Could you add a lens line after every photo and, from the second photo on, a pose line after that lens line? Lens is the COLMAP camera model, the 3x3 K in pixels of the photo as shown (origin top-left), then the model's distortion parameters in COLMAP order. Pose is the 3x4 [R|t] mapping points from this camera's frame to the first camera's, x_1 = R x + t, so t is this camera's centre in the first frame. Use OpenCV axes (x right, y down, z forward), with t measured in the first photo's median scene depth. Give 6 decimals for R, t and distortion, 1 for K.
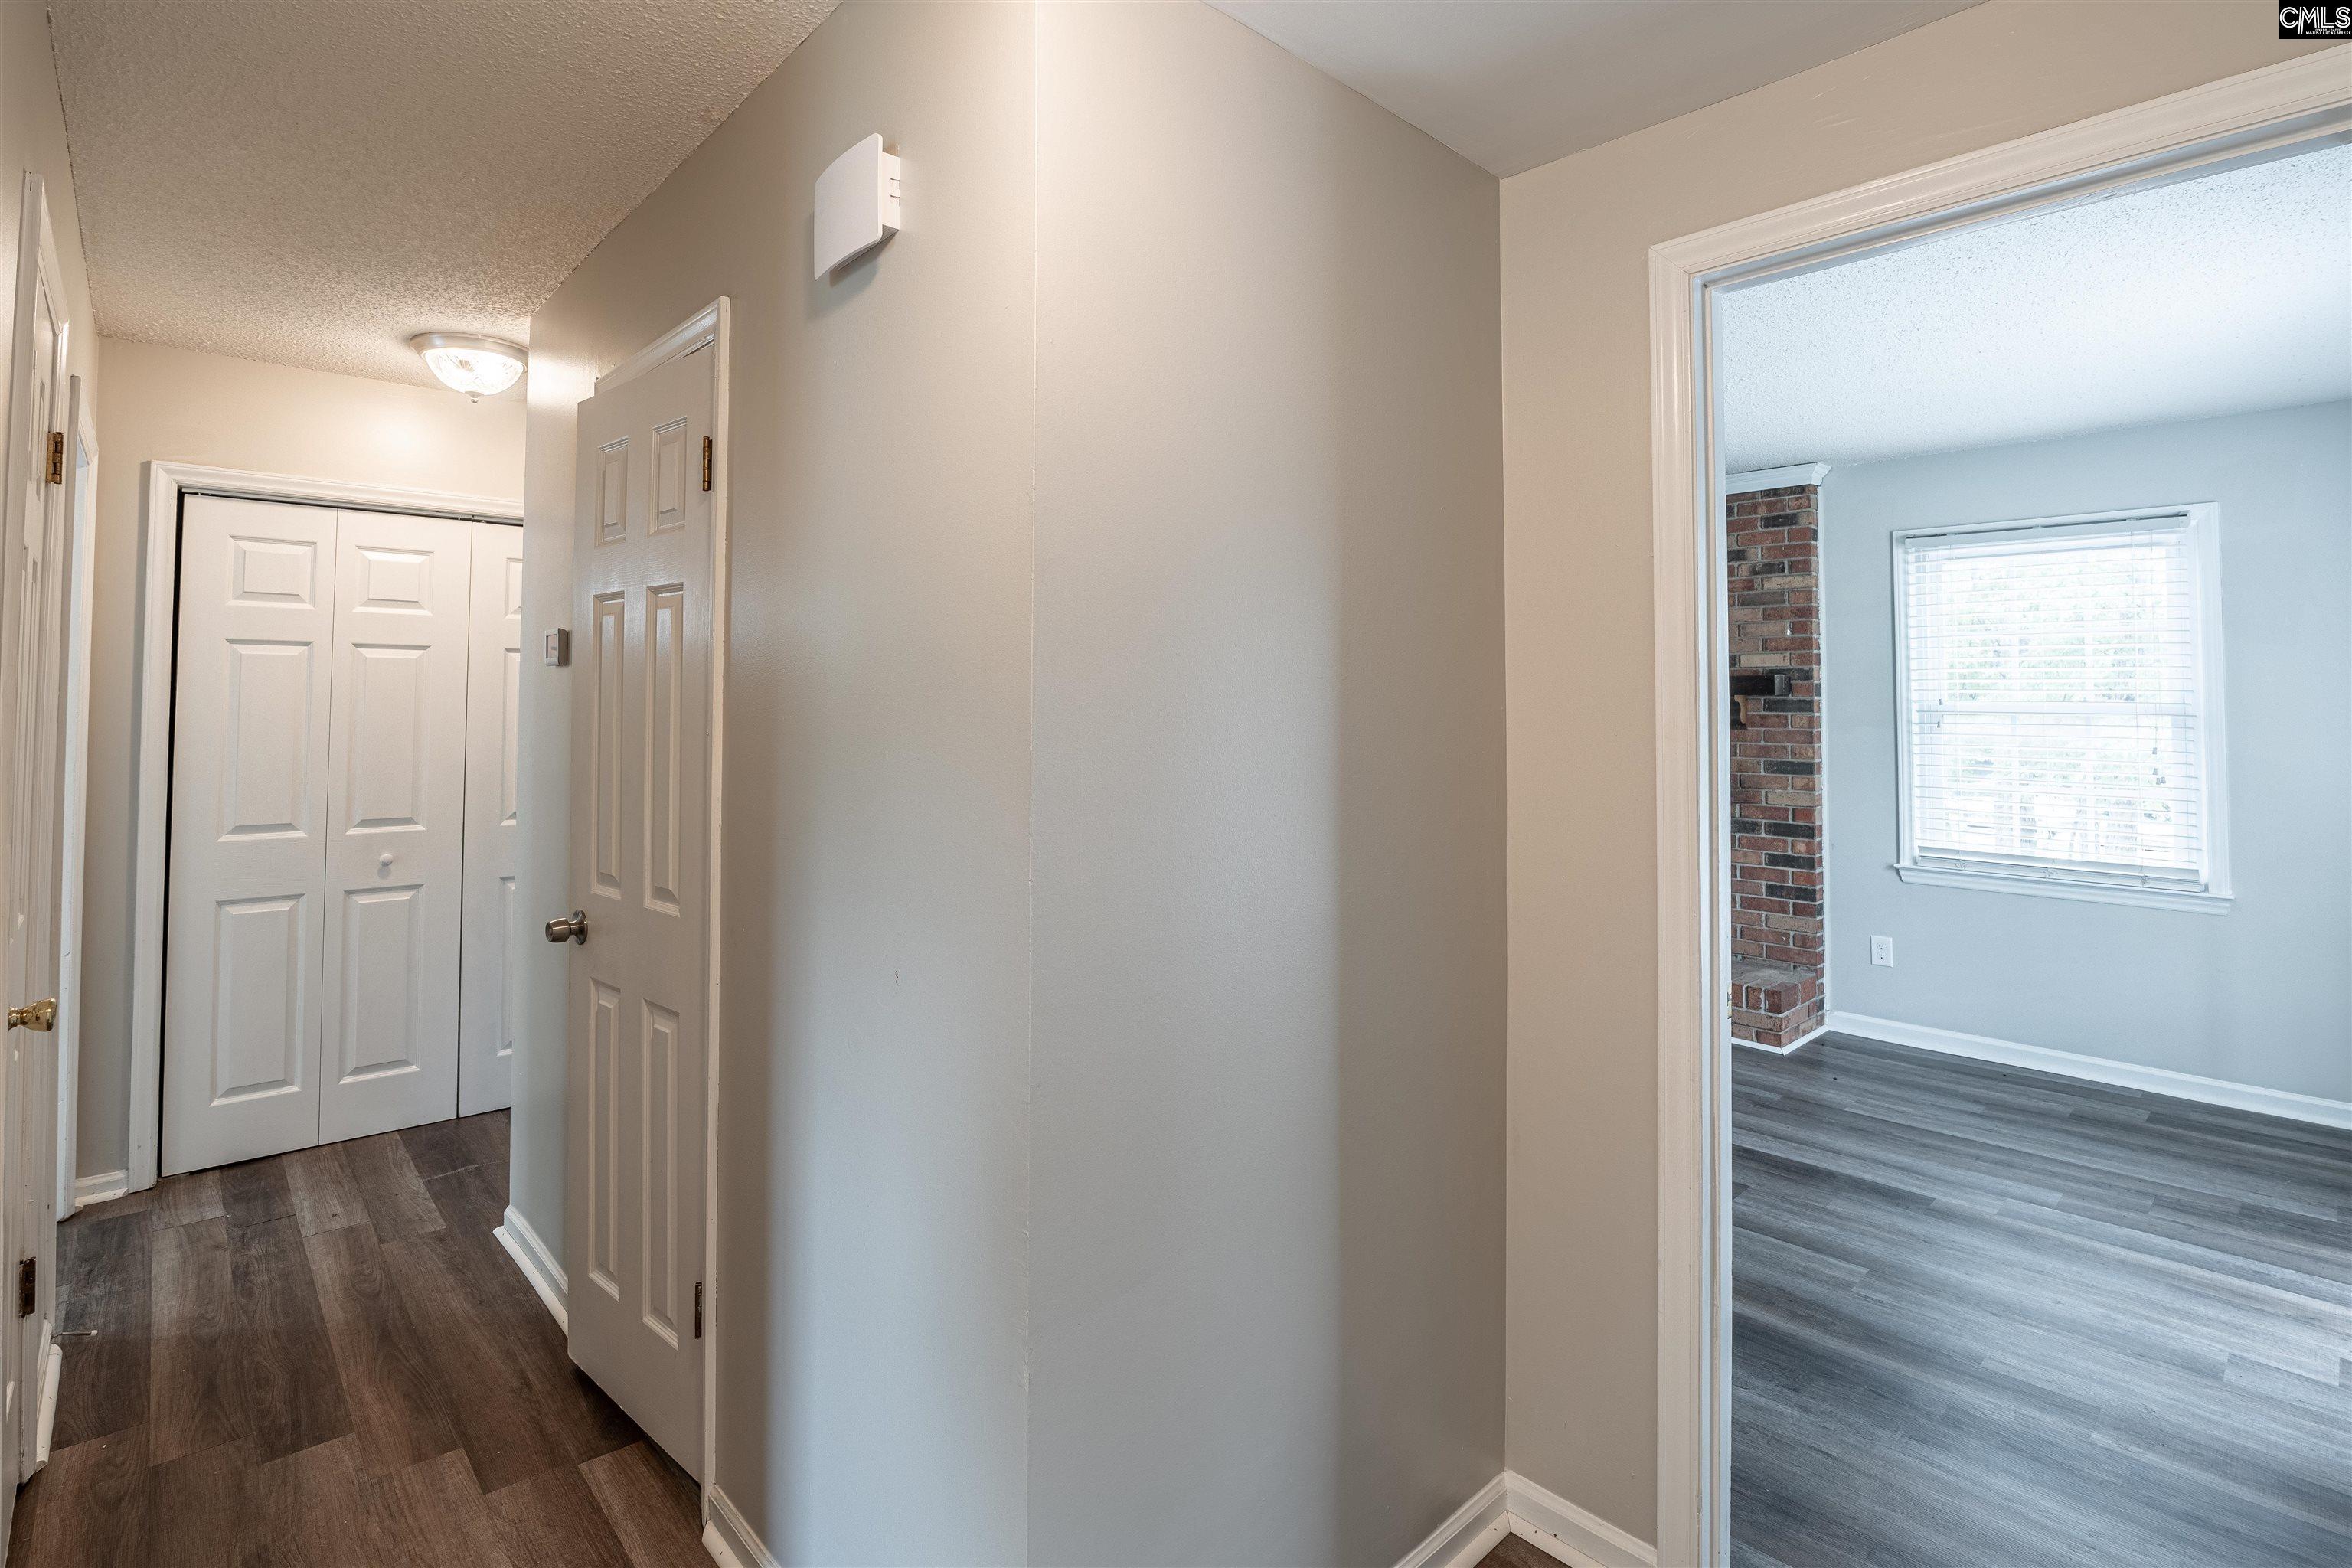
lens RADIAL K [[1129.2, 0, 1165.5], [0, 1129.2, 663.3], [0, 0, 1]] dist [-0.010923, 0.000023]
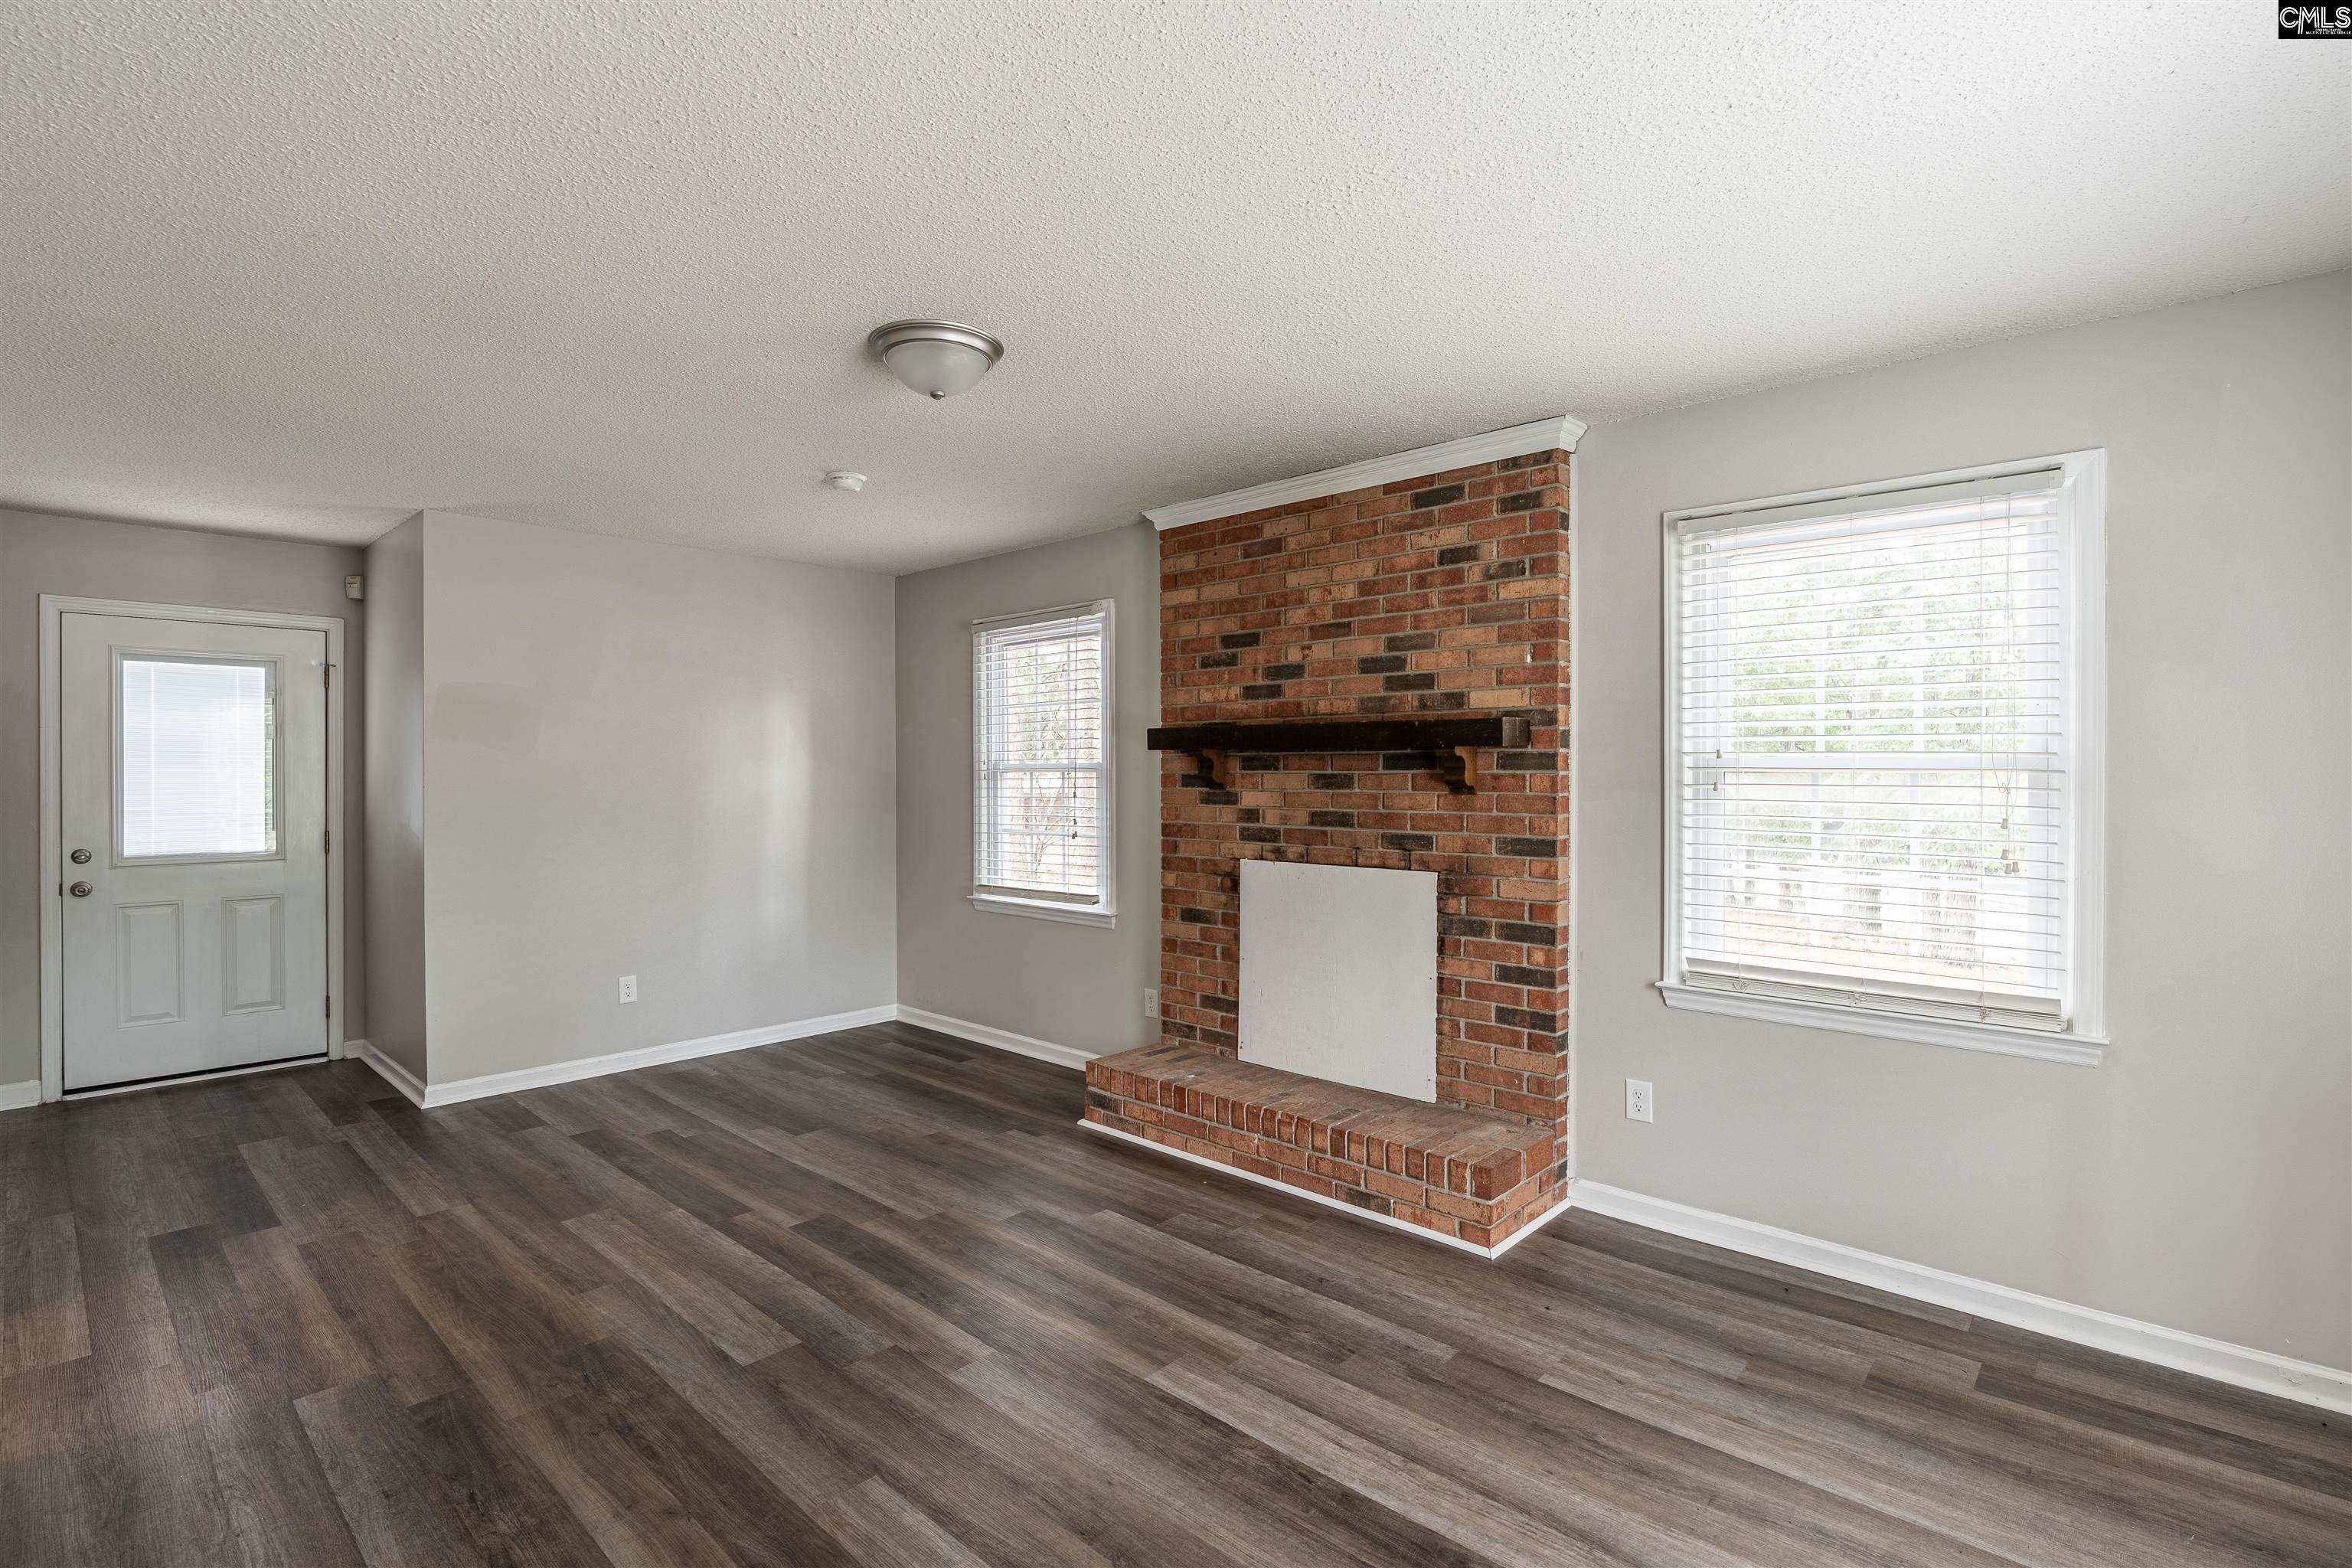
lens RADIAL K [[1101.2, 0, 1176.3], [0, 1101.2, 778.5], [0, 0, 1]] dist [-0.020004, 0.000161]
pose [[0.996807, -0.005089, 0.079681, 0.279619], [0.001613, 0.999047, 0.043621, 0.018152], [-0.079827, -0.043353, 0.995866, 0.324708]]
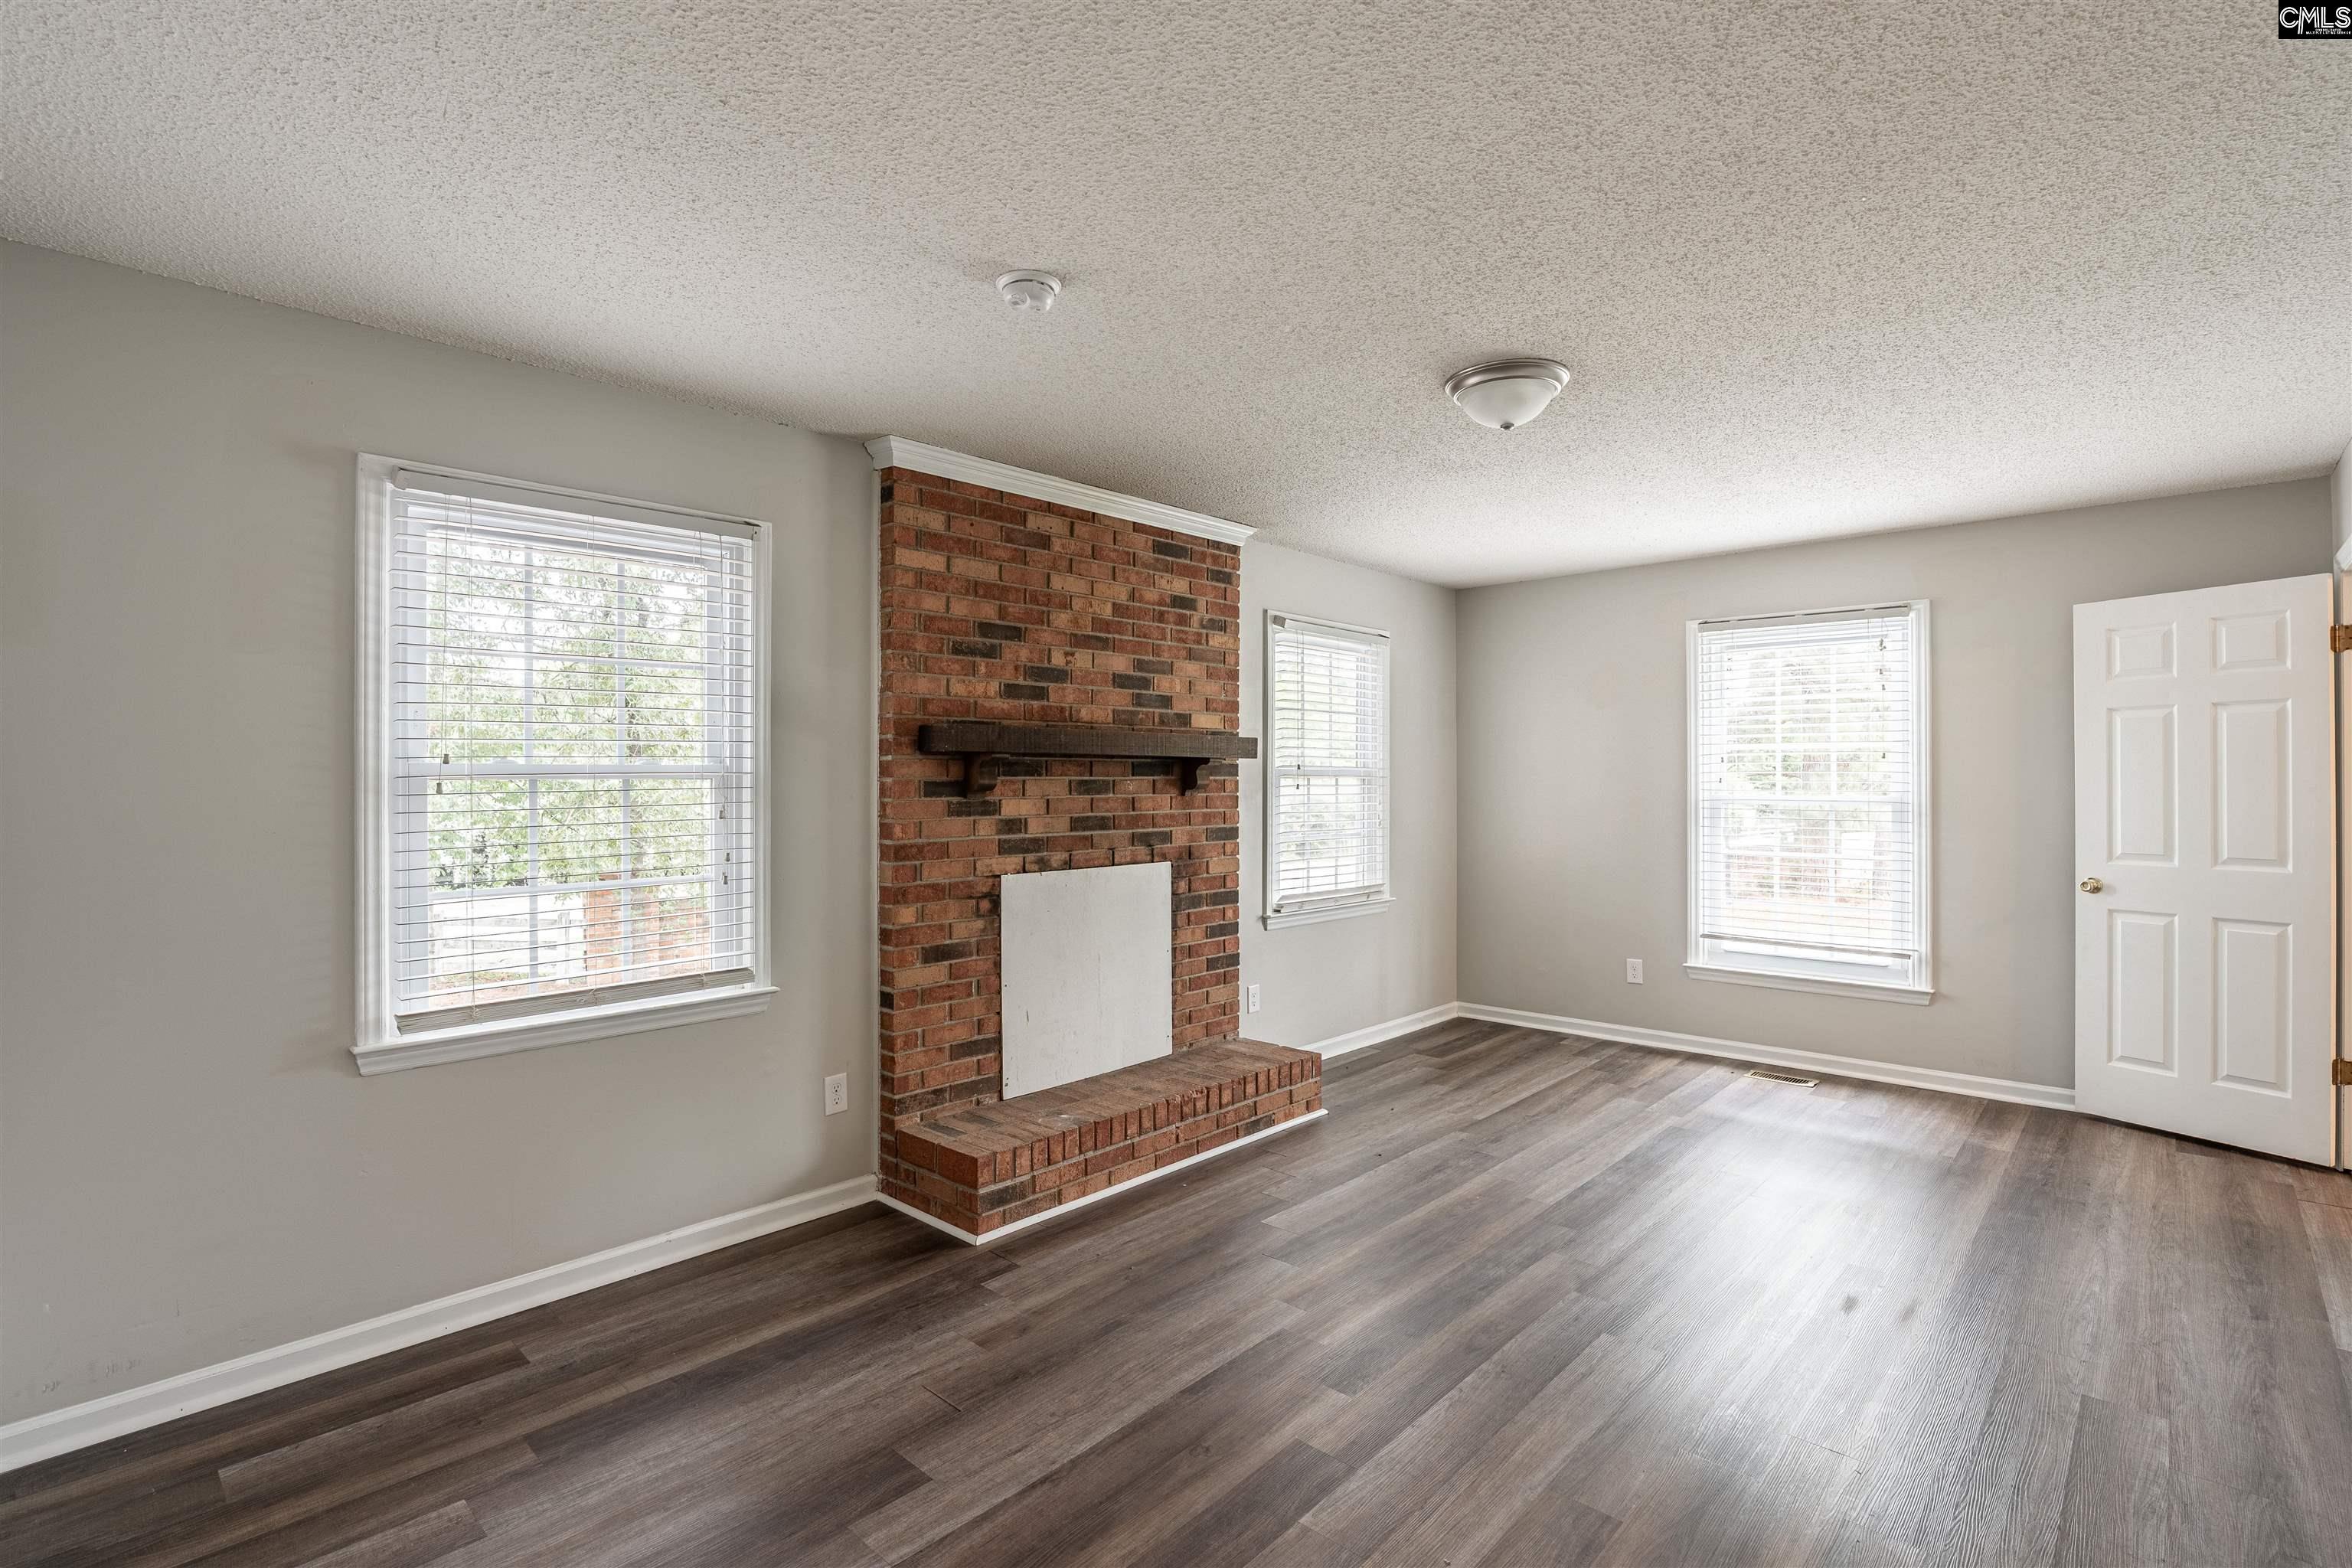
lens RADIAL K [[1102.3, 0, 1176.0], [0, 1102.3, 784.0], [0, 0, 1]] dist [-0.019485, 0.000126]
pose [[-0.077213, -0.006693, 0.996992, -0.394786], [-0.033038, 0.999445, 0.004151, 0.048083], [-0.996467, -0.032618, -0.077391, 1.132778]]
